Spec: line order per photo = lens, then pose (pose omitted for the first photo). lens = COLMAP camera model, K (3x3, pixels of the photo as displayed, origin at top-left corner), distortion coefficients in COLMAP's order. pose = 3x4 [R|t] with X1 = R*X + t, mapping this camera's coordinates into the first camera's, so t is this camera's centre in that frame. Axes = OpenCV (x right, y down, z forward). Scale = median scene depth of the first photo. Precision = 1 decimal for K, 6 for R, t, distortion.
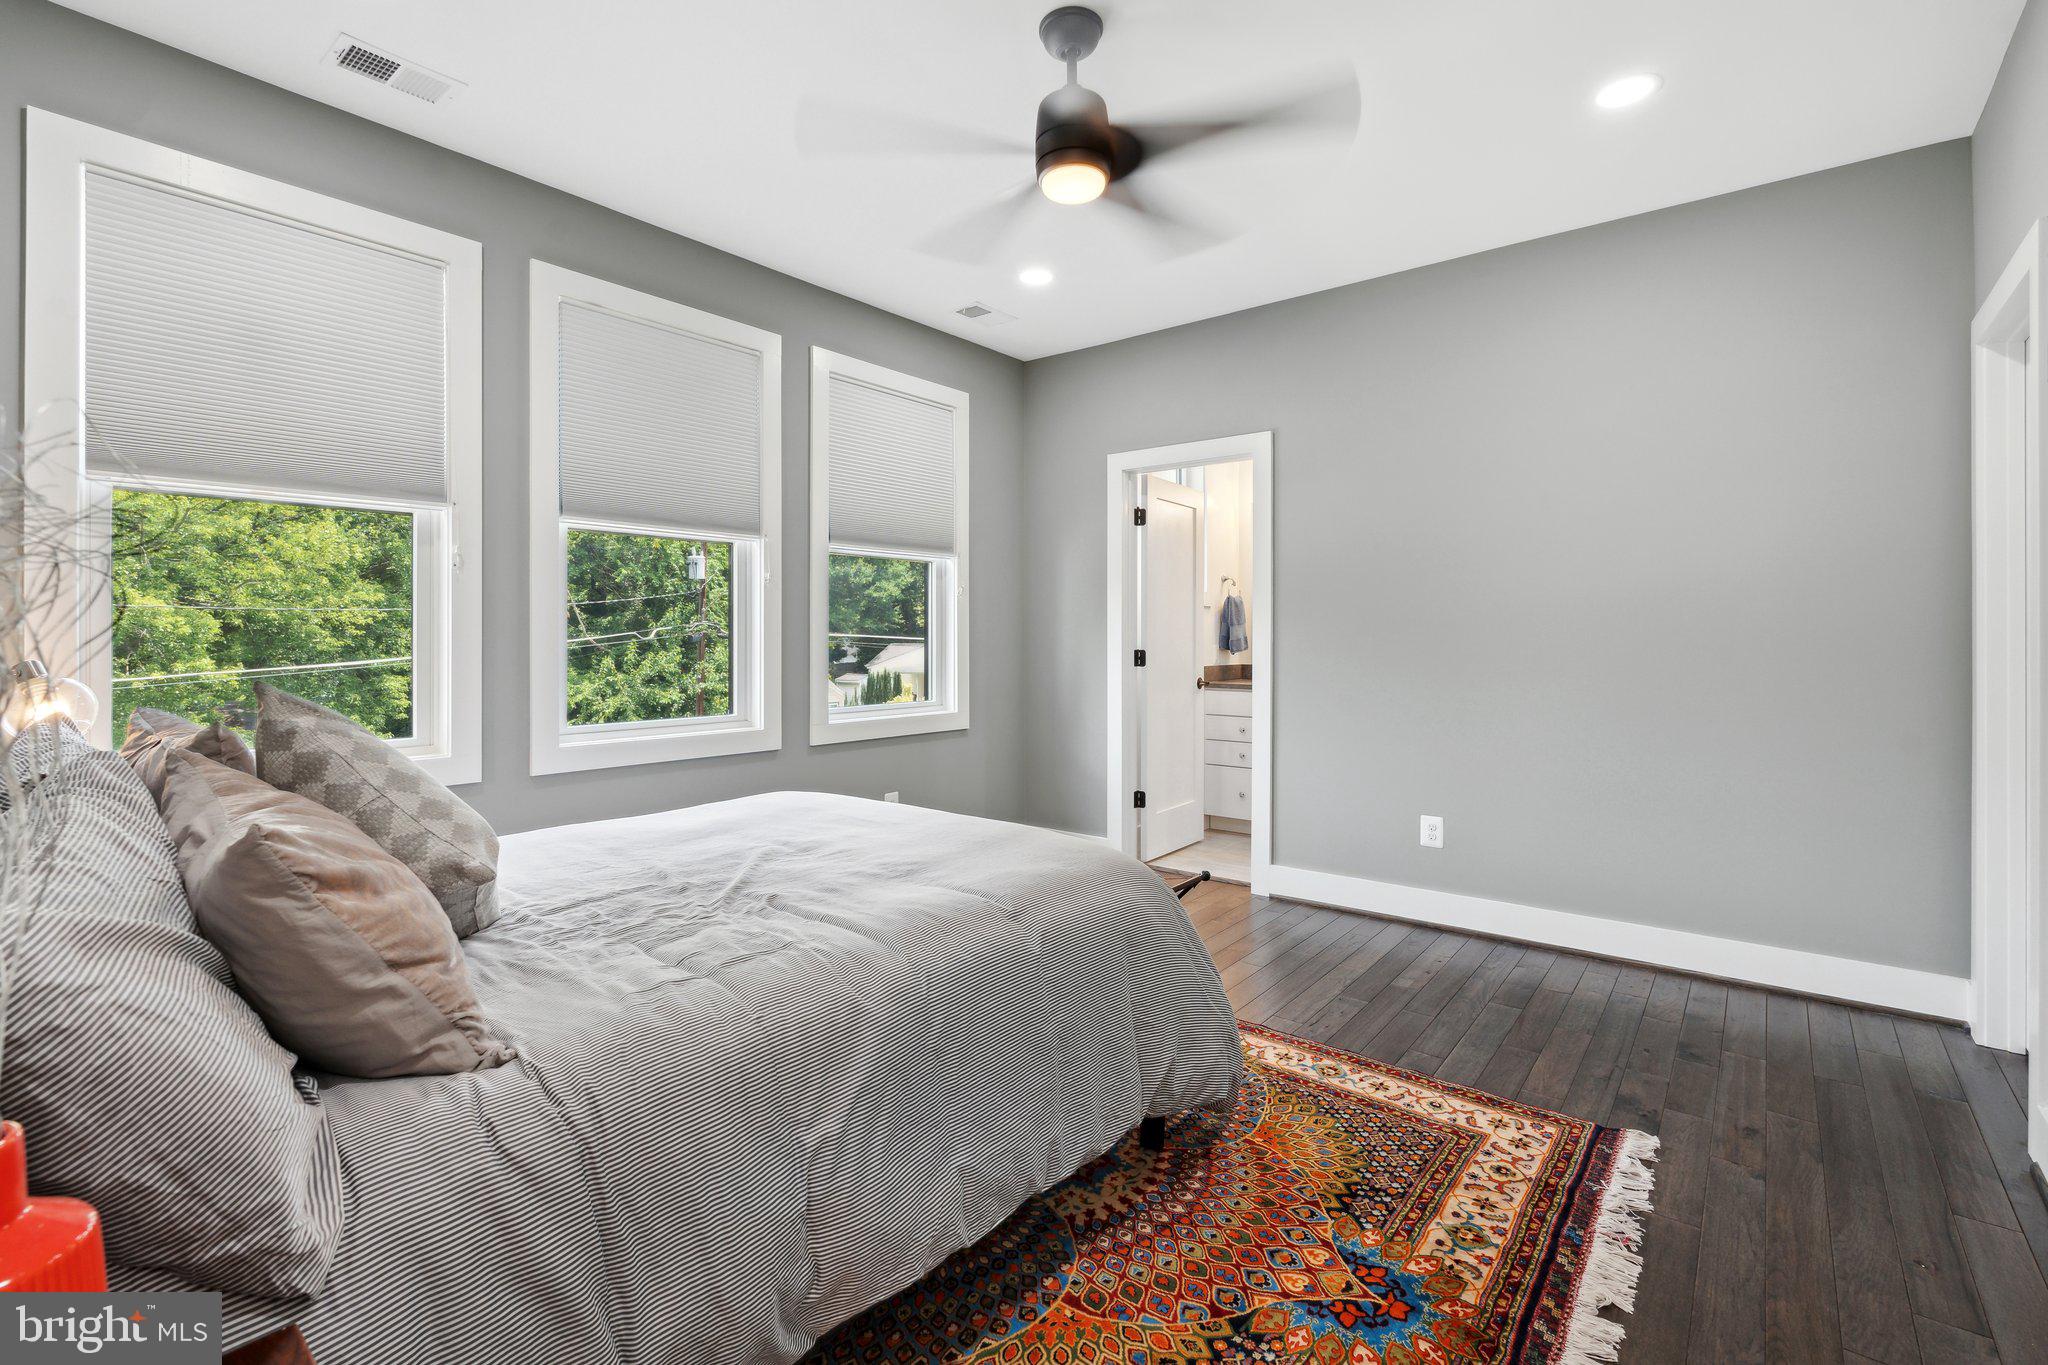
lens RADIAL K [[919.5, 0, 1018.0], [0, 919.5, 642.4], [0, 0, 1]] dist [0.000835, 0.000245]
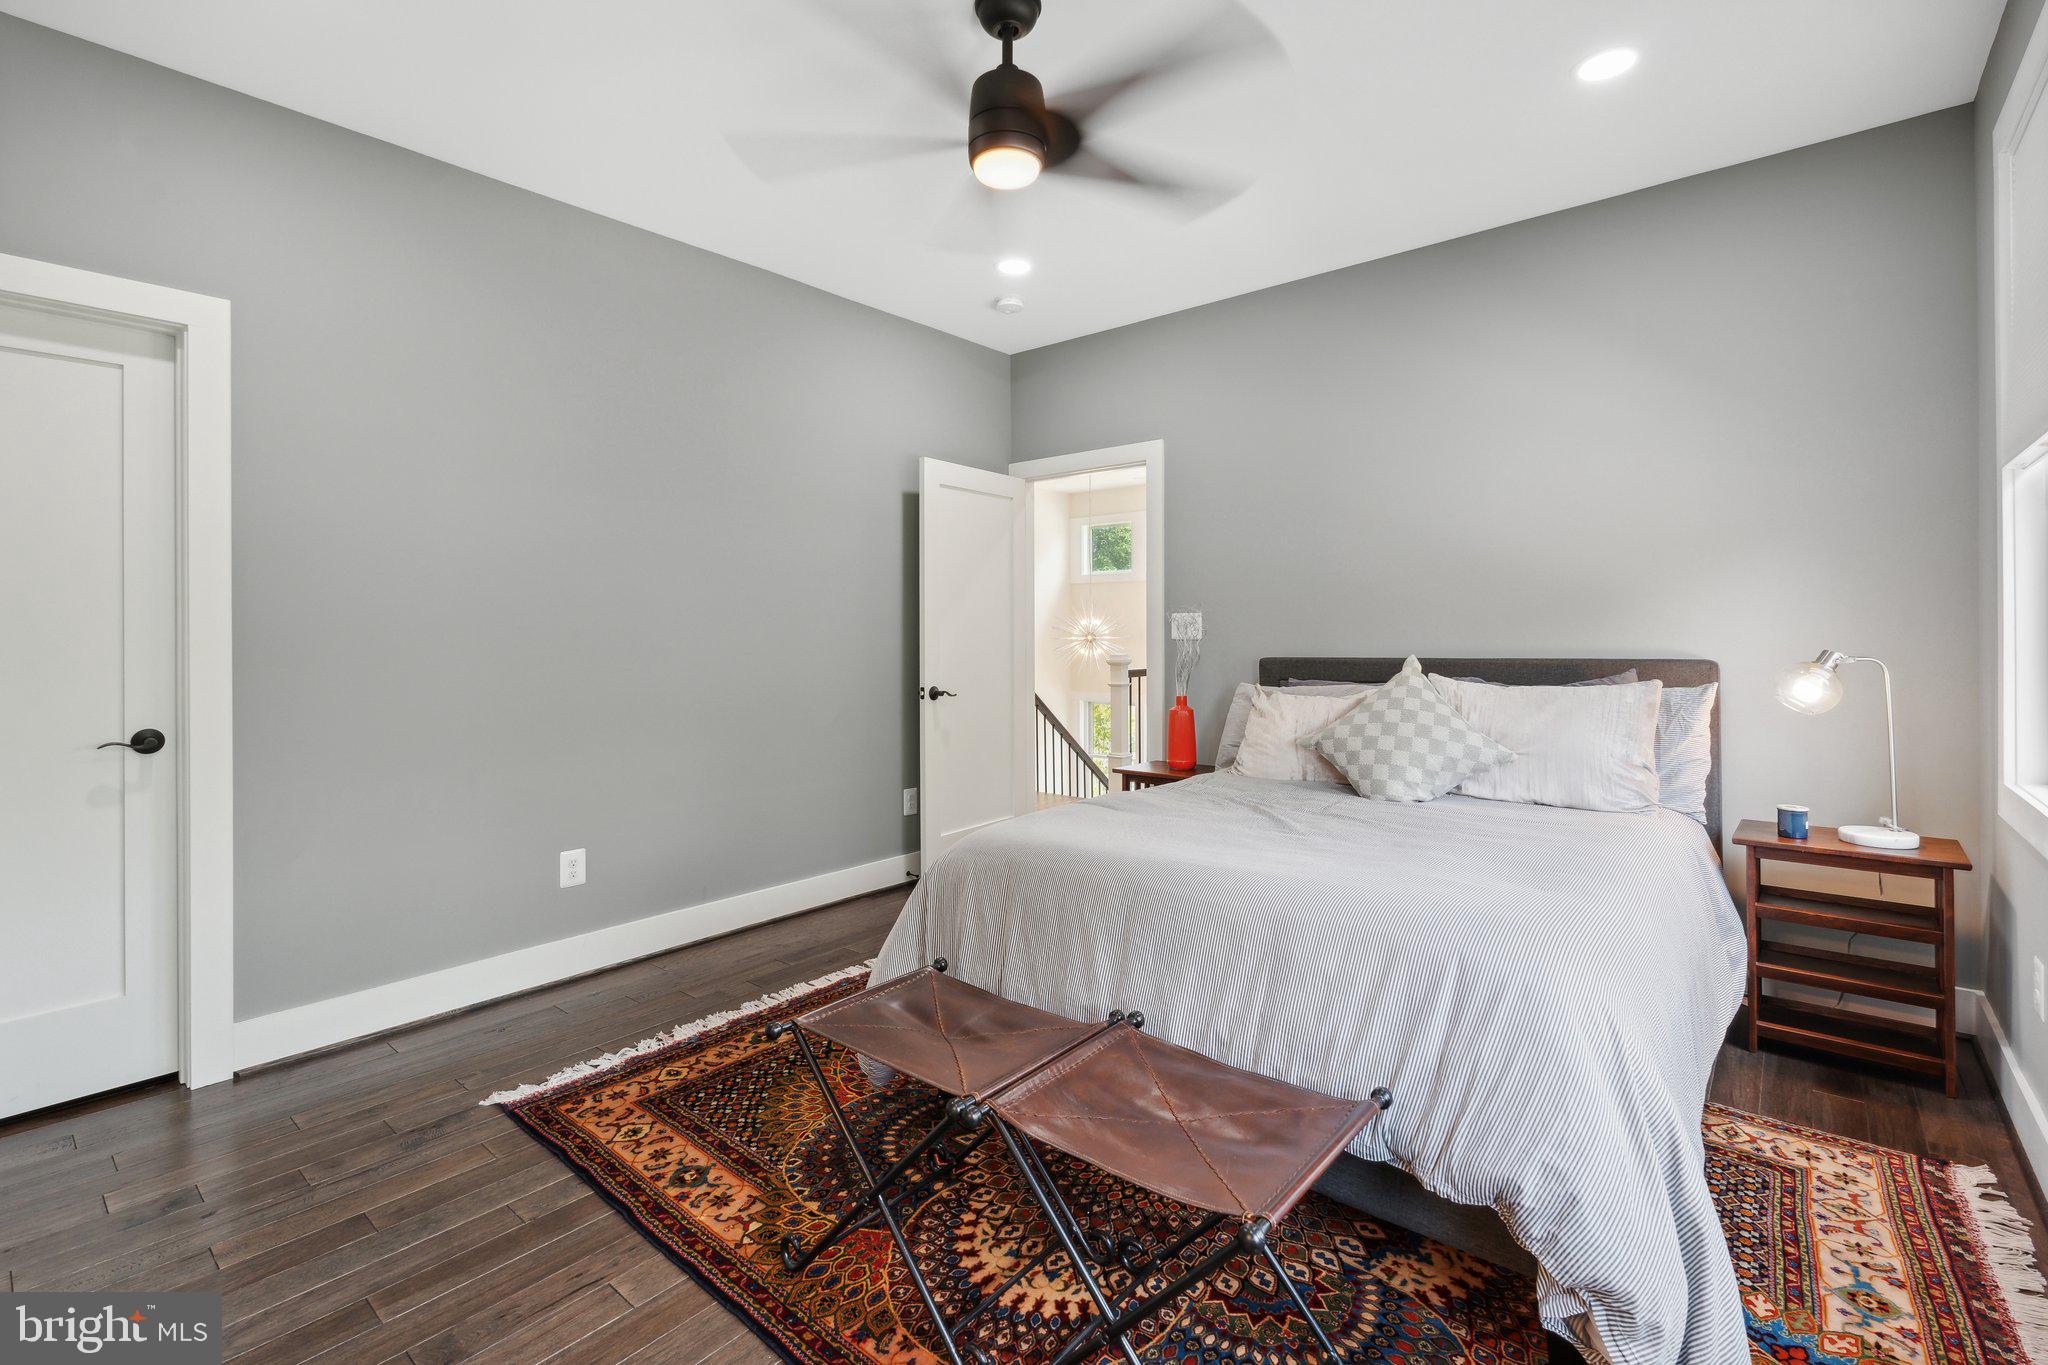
lens RADIAL K [[919.5, 0, 1018.0], [0, 919.5, 642.4], [0, 0, 1]] dist [0.000835, 0.000245]
pose [[-0.999865, 0.011187, 0.012031, 0.040282], [0.011247, 0.999925, 0.004925, -0.002413], [-0.011974, 0.005060, -0.999916, 1.986605]]
